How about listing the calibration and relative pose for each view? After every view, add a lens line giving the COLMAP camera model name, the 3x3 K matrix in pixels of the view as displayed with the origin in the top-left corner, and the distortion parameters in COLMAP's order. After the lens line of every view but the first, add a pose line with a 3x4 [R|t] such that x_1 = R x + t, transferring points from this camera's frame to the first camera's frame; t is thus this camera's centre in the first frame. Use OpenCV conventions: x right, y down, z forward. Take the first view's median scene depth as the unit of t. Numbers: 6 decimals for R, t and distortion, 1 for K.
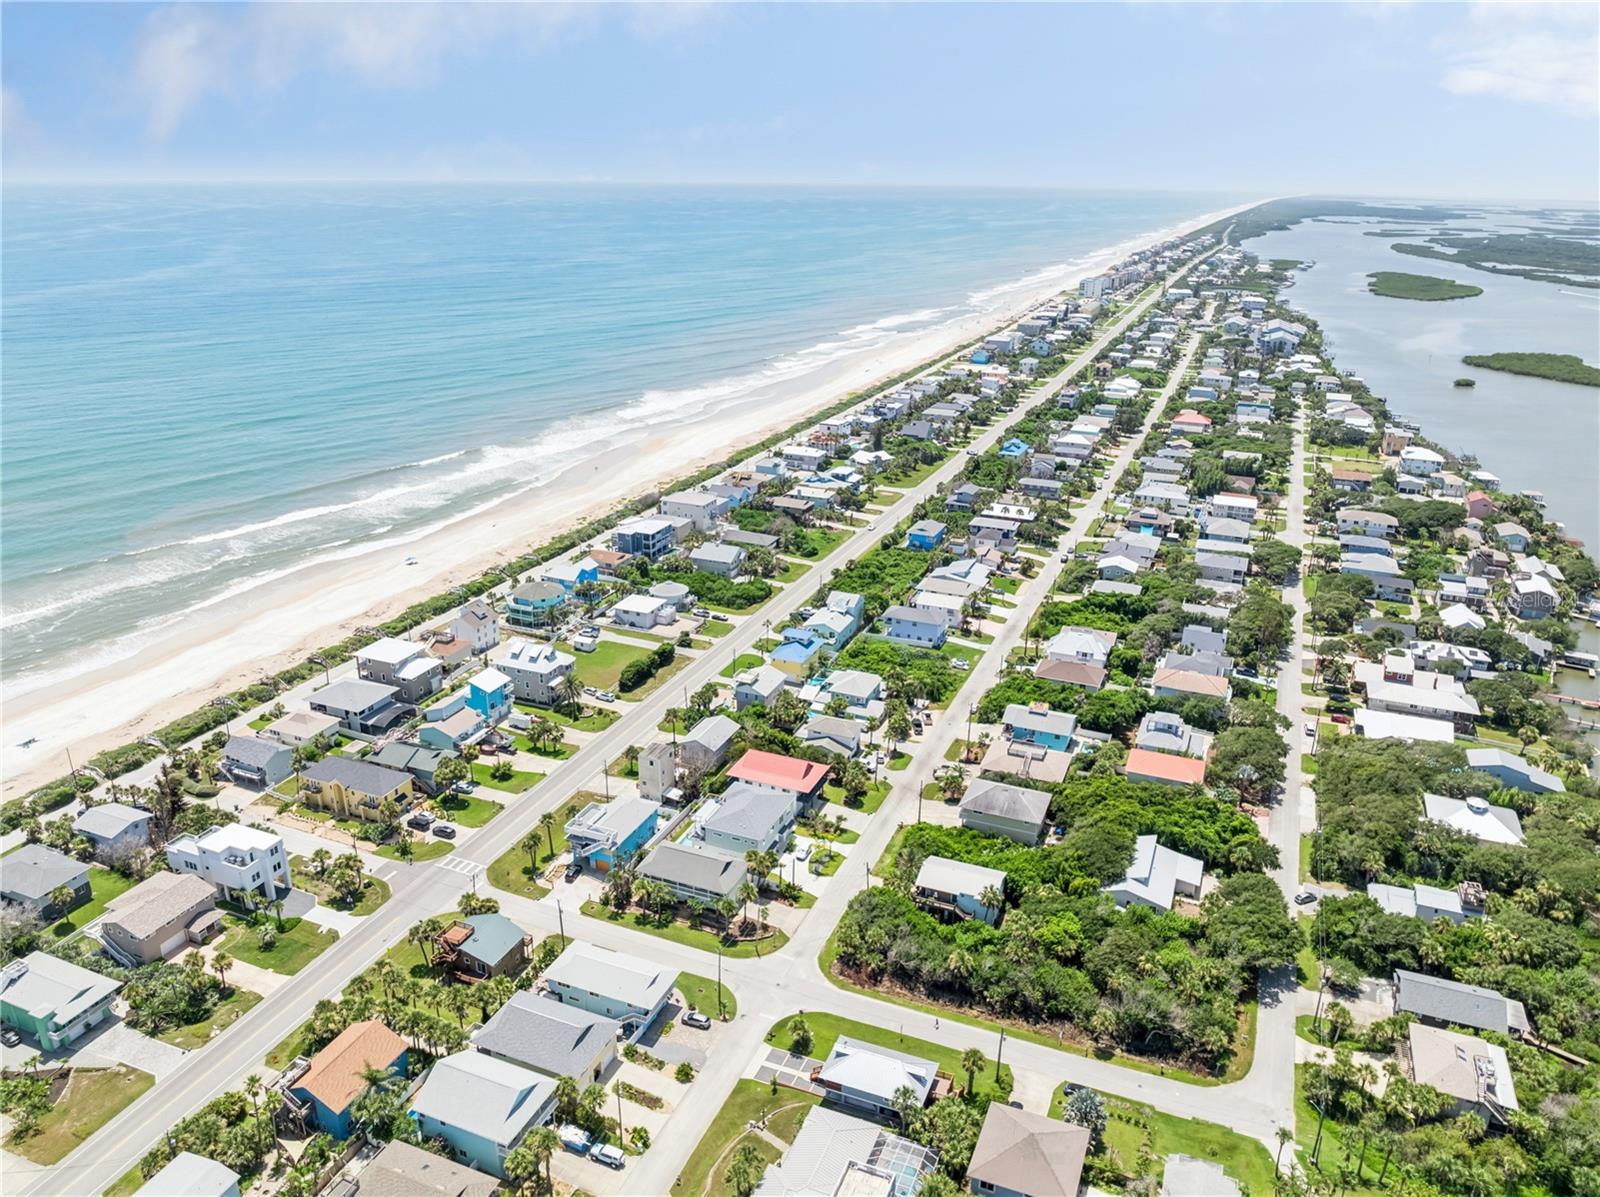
lens RADIAL K [[1130.6, 0, 800.0], [0, 1130.6, 598.5], [0, 0, 1]] dist [-0.038744, 0.005437]
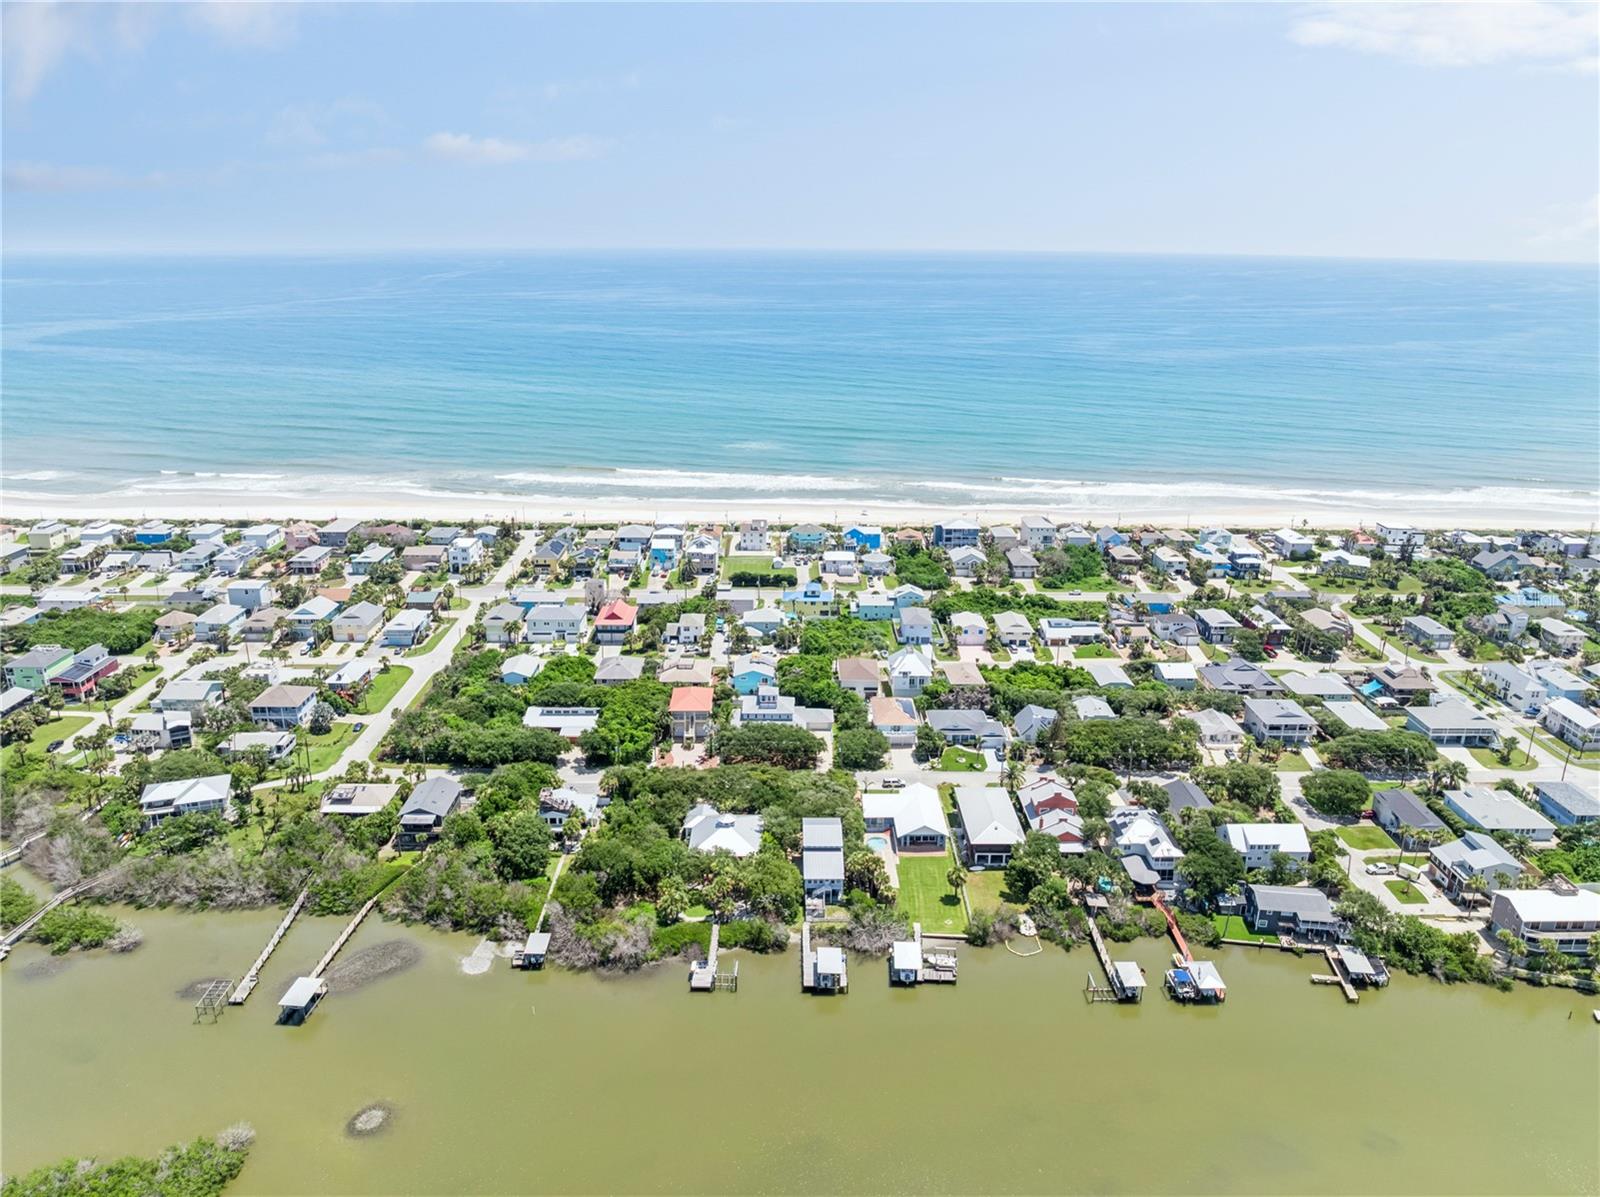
lens RADIAL K [[1130.6, 0, 800.0], [0, 1130.6, 598.5], [0, 0, 1]] dist [-0.038744, 0.005437]
pose [[0.392159, 0.272893, -0.878488, 1.157802], [-0.323446, 0.934910, 0.146033, -0.144829], [0.861159, 0.226876, 0.454899, 0.391022]]
